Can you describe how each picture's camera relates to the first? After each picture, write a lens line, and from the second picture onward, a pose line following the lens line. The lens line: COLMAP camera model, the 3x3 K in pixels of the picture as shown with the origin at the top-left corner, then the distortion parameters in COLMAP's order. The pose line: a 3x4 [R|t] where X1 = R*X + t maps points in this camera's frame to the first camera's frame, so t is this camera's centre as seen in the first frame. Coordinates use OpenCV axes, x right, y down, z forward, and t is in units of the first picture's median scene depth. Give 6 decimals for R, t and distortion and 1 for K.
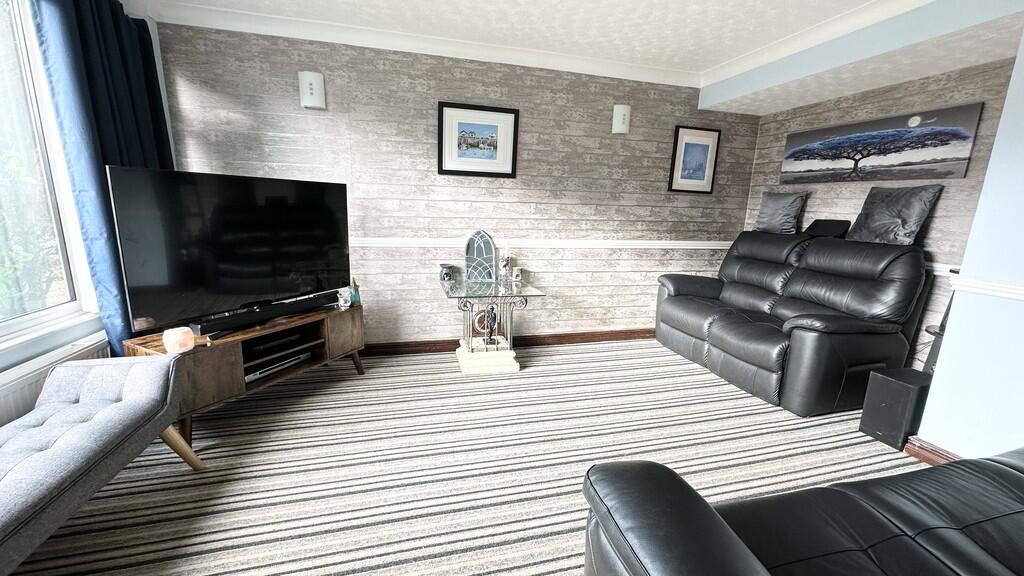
lens RADIAL K [[408.0, 0, 513.1], [0, 408.0, 291.2], [0, 0, 1]] dist [-0.008019, 0.000475]
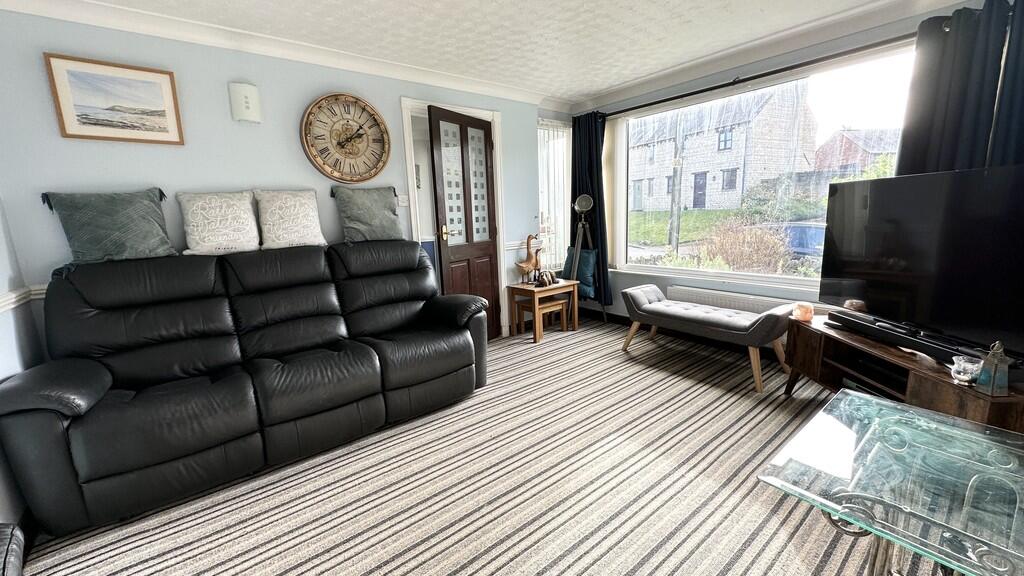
lens RADIAL K [[408.0, 0, 512.2], [0, 408.0, 288.9], [0, 0, 1]] dist [-0.008019, 0.000475]
pose [[-0.914555, 0.067884, -0.398723, 0.619867], [-0.082276, 0.933978, 0.347730, -0.355456], [0.396004, 0.350824, -0.848589, 1.863749]]
